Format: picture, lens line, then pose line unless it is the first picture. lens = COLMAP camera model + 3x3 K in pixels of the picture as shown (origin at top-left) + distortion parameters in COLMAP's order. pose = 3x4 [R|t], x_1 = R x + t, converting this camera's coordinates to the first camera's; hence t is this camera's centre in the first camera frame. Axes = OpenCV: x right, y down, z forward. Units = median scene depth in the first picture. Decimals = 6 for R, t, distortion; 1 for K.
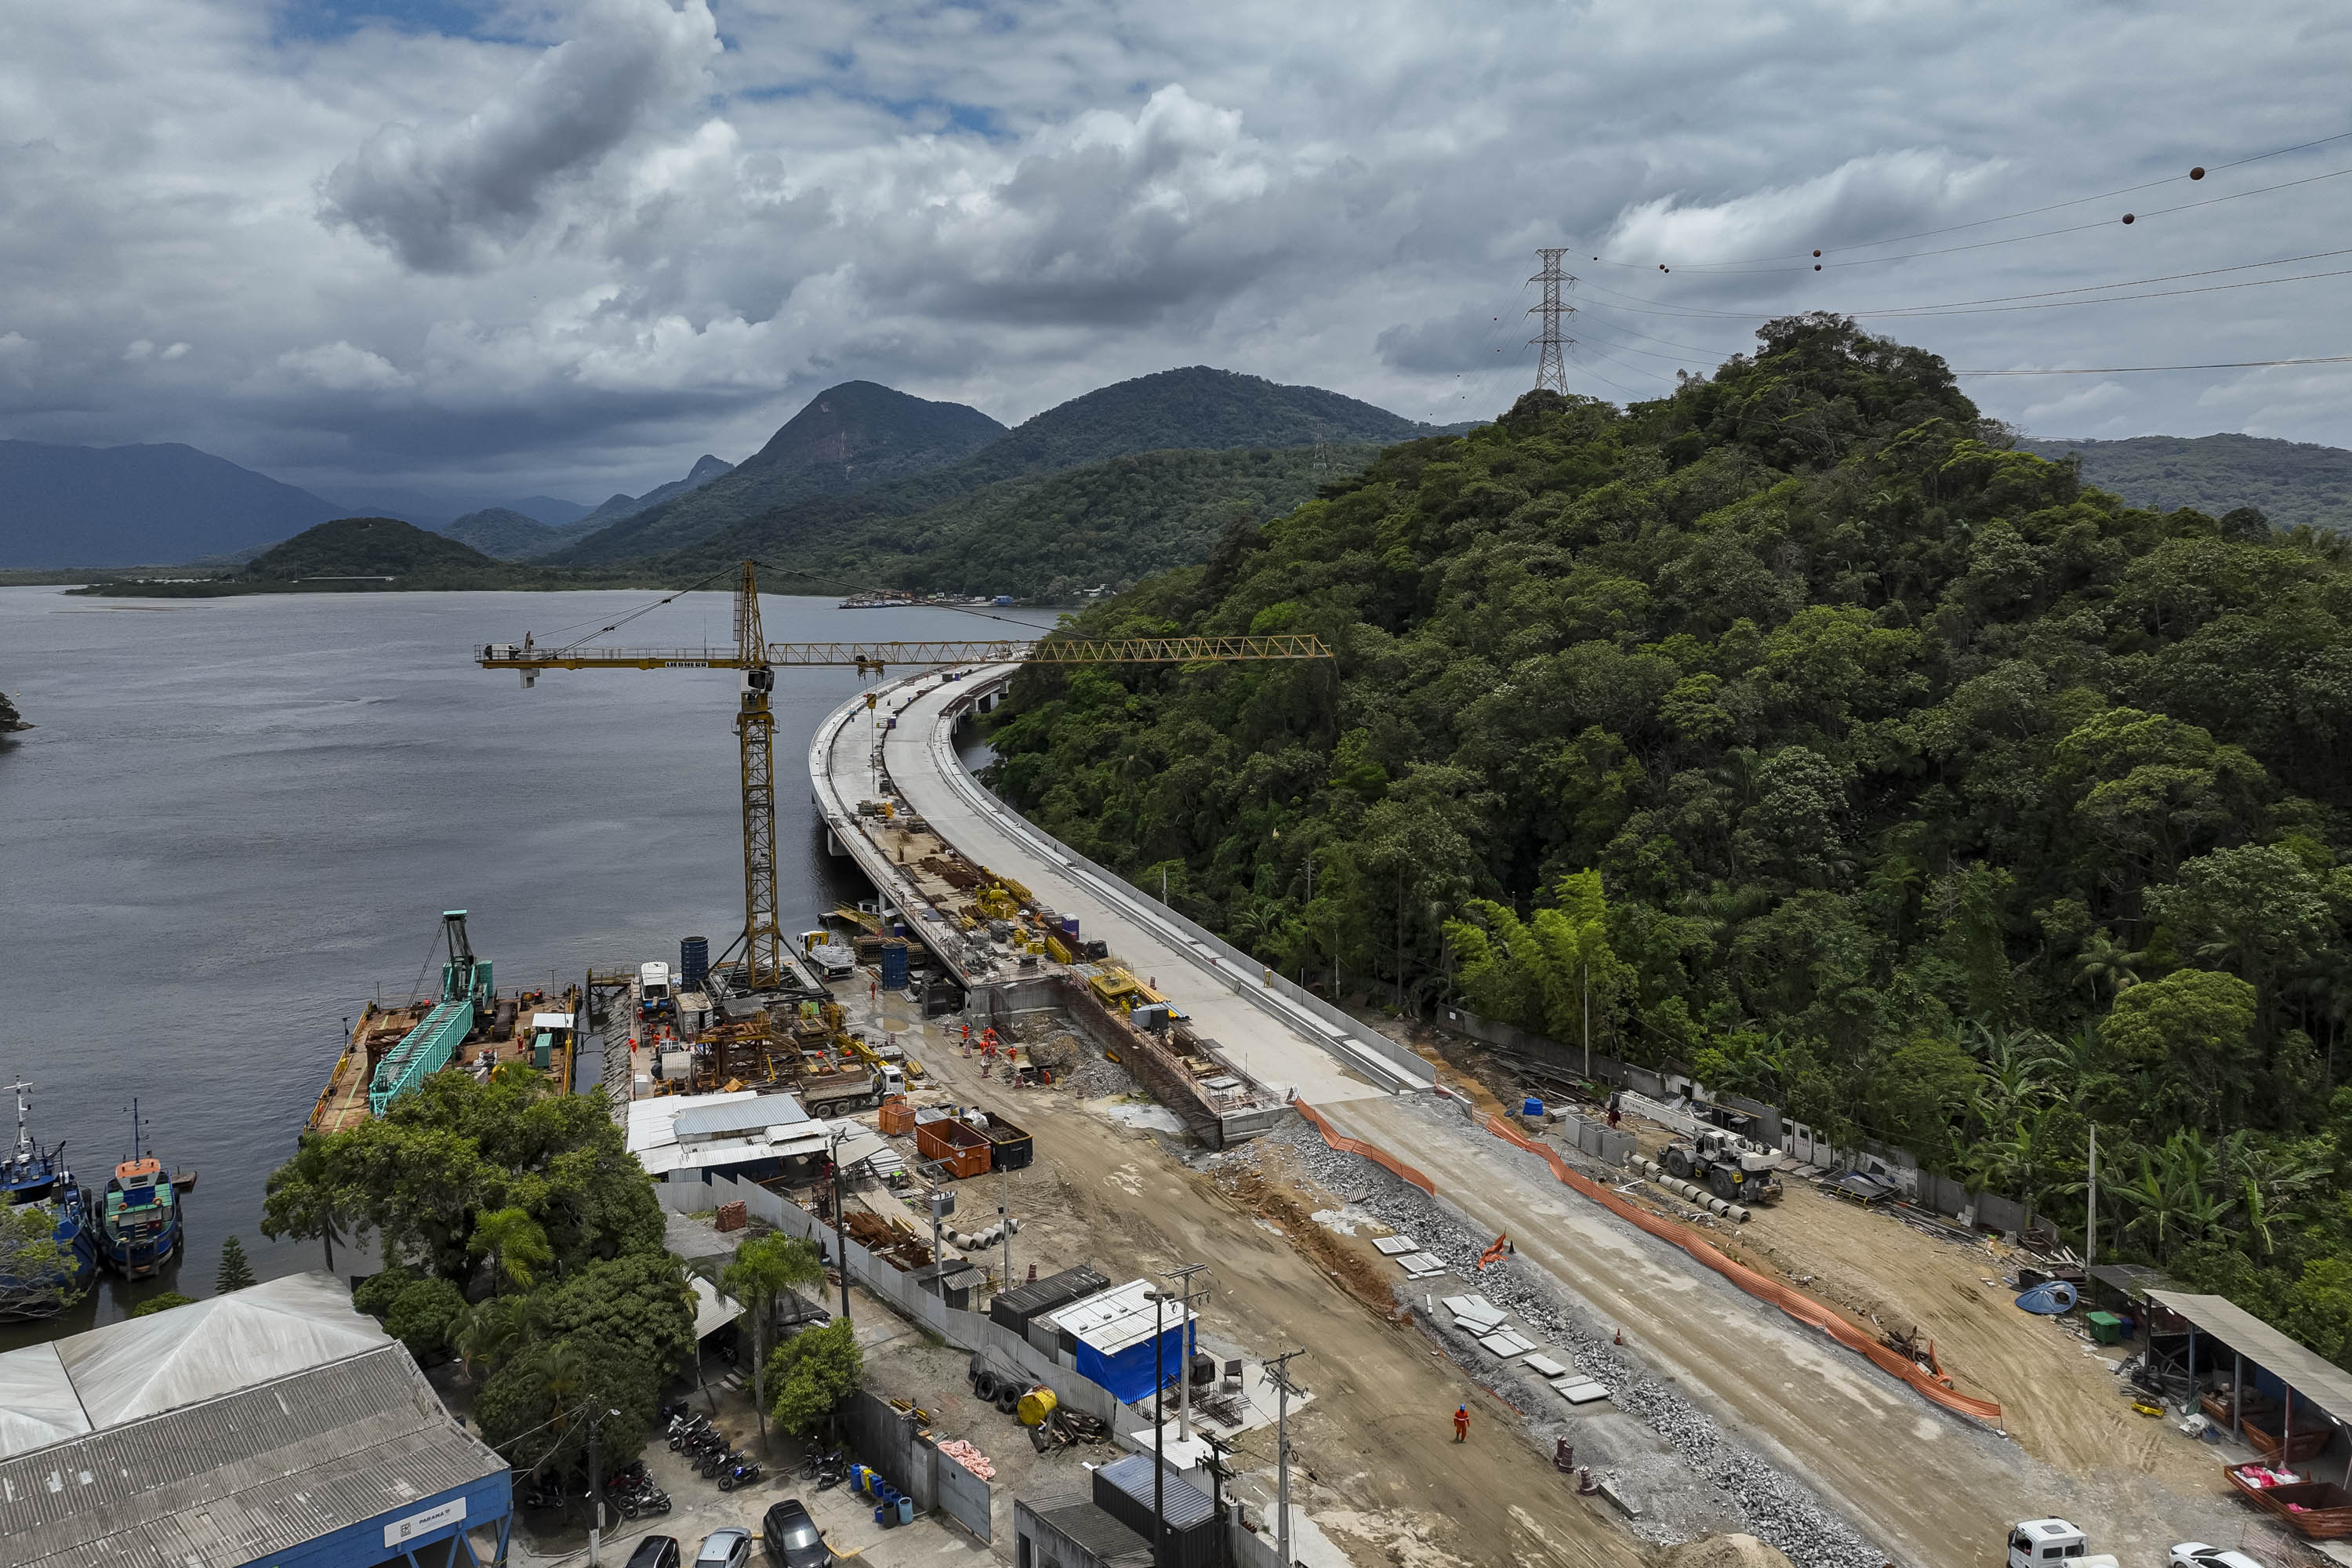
lens RADIAL K [[1550.9, 0, 1176.0], [0, 1550.9, 784.0], [0, 0, 1]] dist [0.002420, 0.002925]
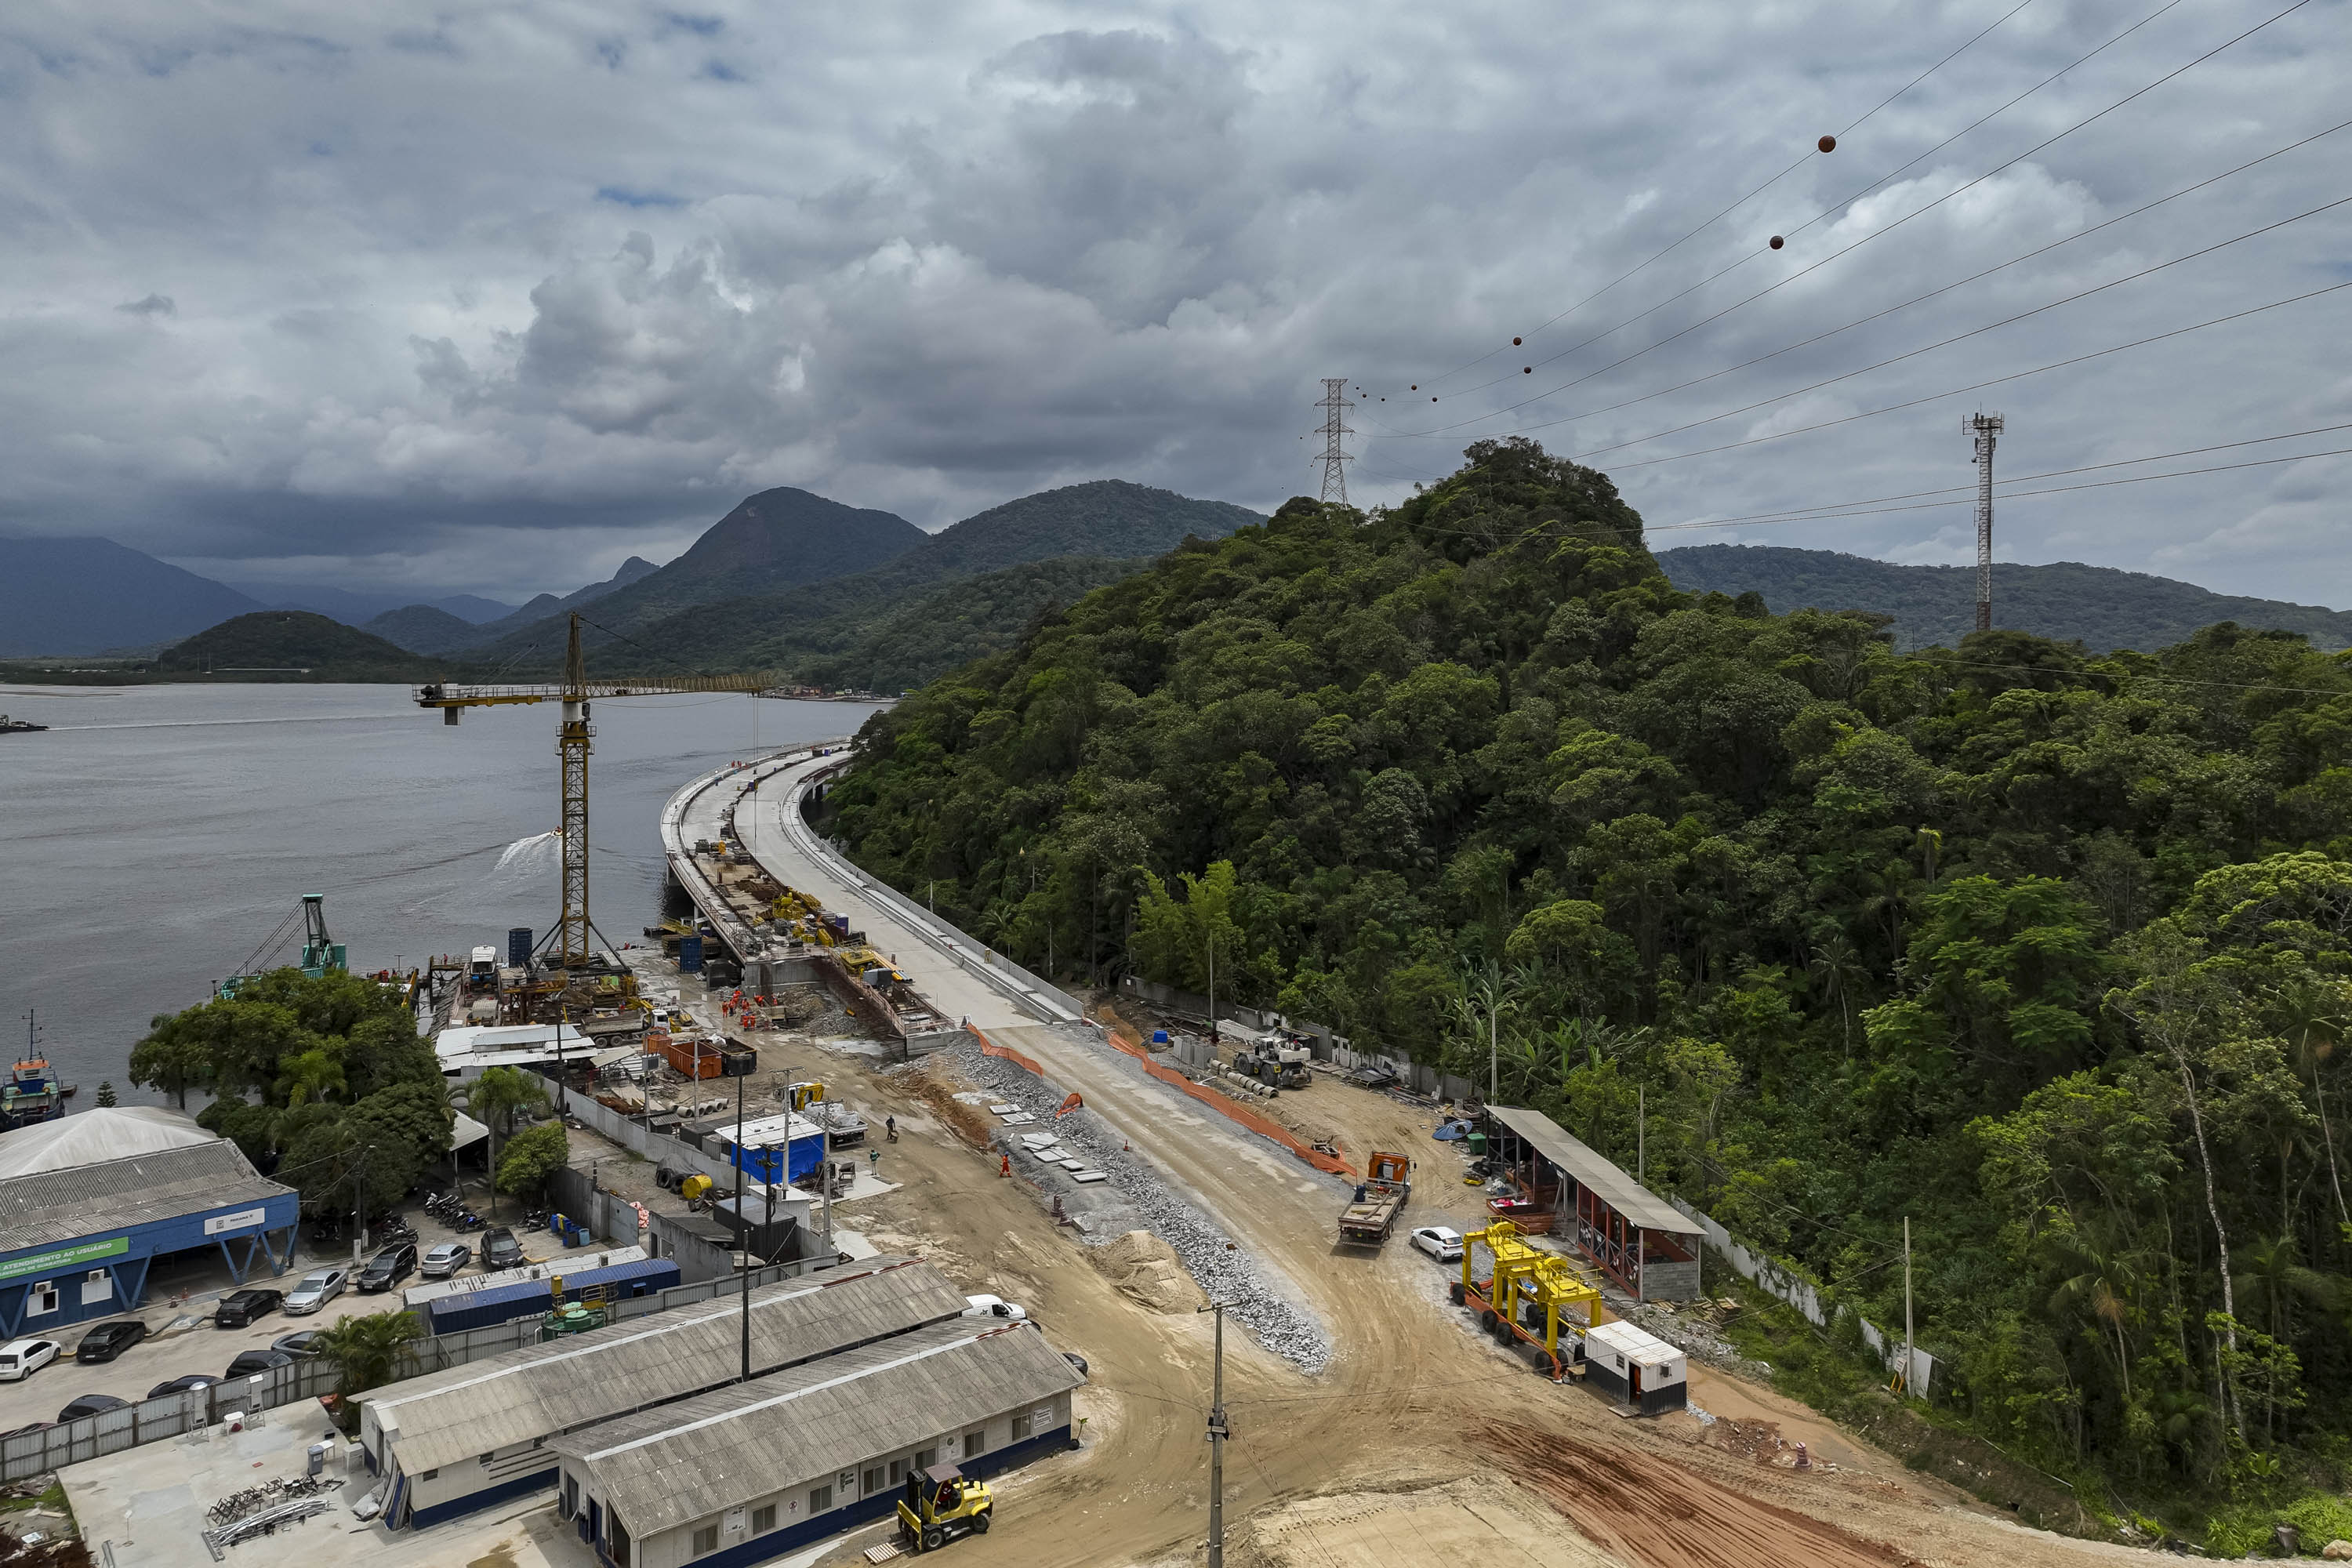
lens RADIAL K [[1550.9, 0, 1176.0], [0, 1550.9, 784.0], [0, 0, 1]] dist [0.002420, 0.002925]
pose [[0.998942, 0.013052, 0.044088, 0.152485], [-0.009904, 0.997435, -0.070885, 0.075164], [-0.044900, 0.070373, 0.996510, -0.240696]]
